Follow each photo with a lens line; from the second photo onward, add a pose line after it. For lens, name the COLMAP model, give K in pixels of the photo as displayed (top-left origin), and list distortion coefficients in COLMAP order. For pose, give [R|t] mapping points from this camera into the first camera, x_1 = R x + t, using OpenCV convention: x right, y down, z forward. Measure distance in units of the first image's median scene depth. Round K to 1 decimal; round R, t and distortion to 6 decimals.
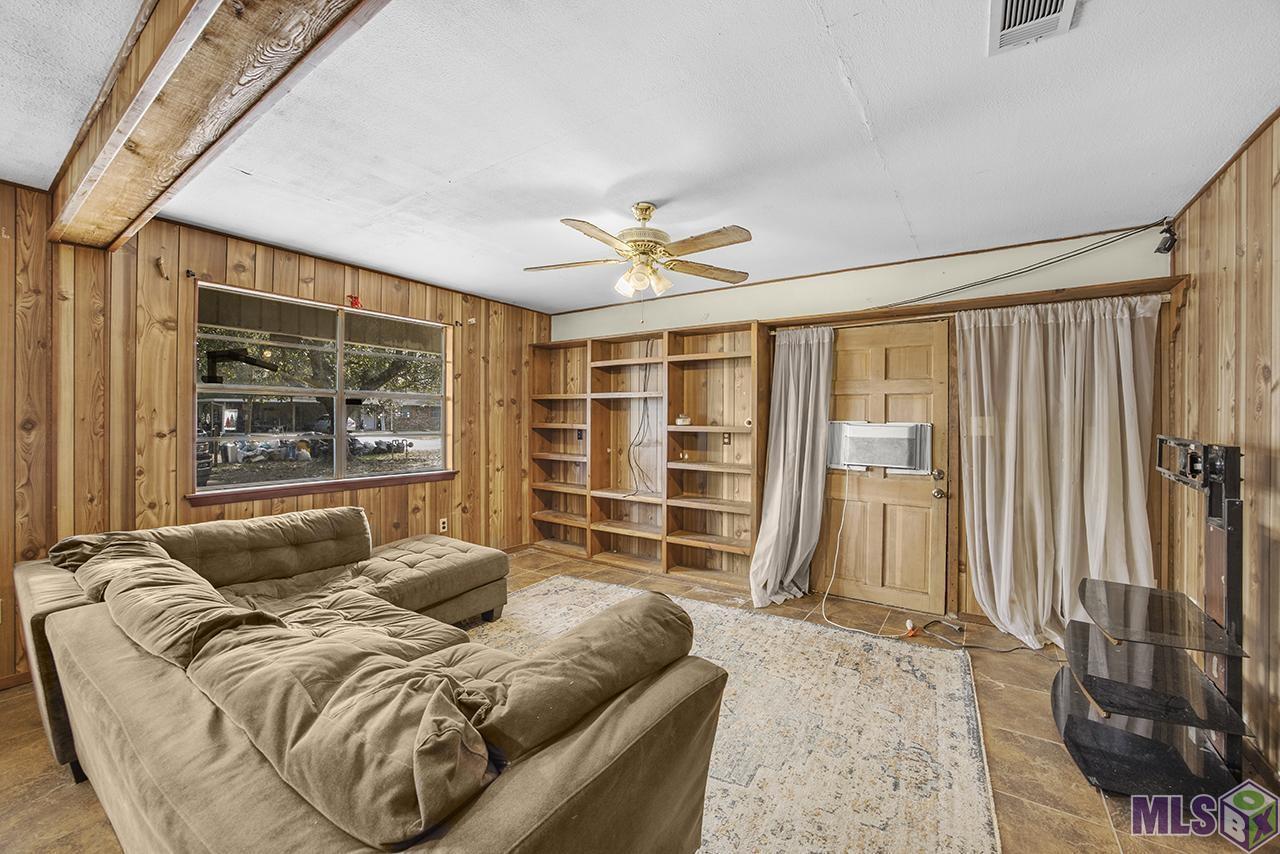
lens RADIAL K [[528.0, 0, 635.4], [0, 528.0, 424.3], [0, 0, 1]] dist [0.002851, 0.001007]
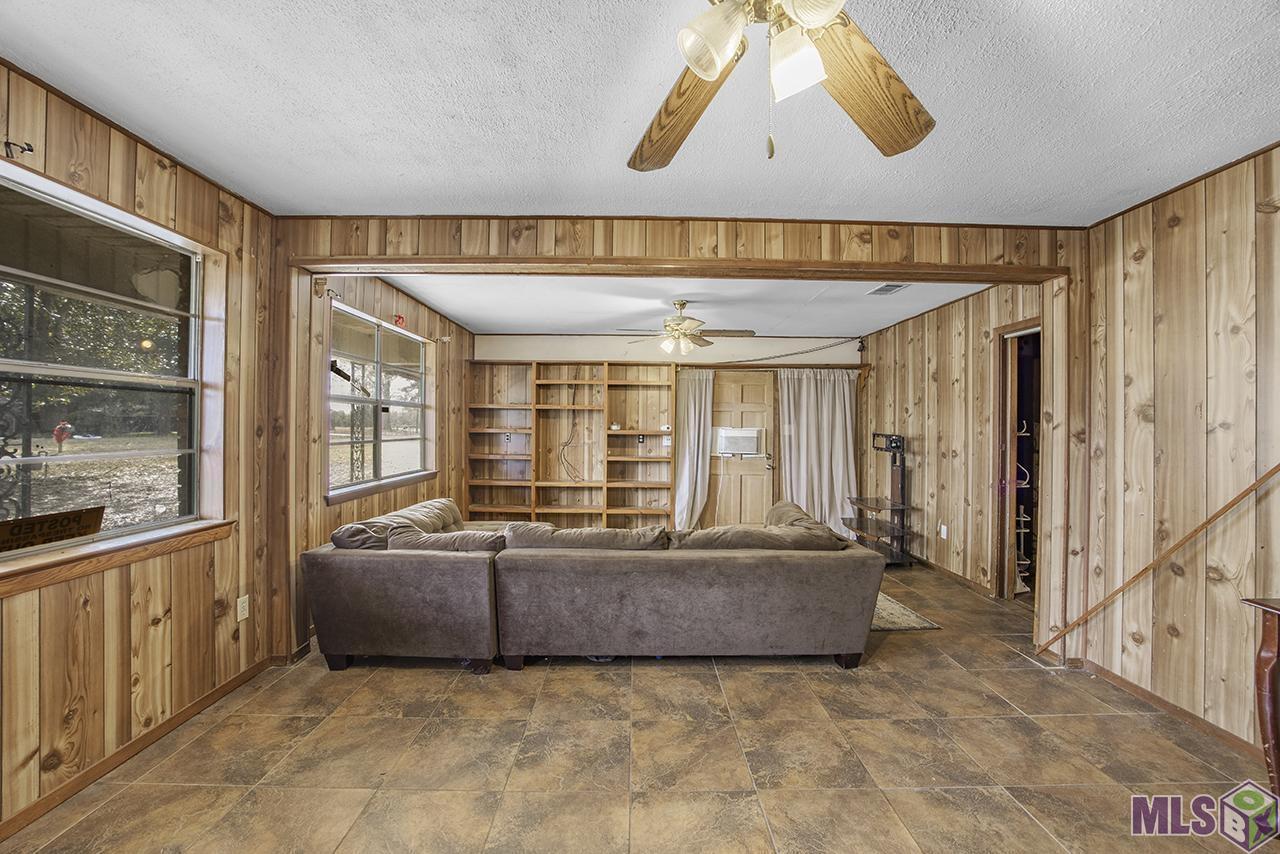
lens RADIAL K [[528.0, 0, 644.8], [0, 528.0, 425.7], [0, 0, 1]] dist [0.002851, 0.001007]
pose [[0.829322, -0.001808, 0.558767, -0.636593], [0.002394, 0.999997, -0.000318, -0.008688], [-0.558765, 0.001601, 0.829324, -0.215635]]
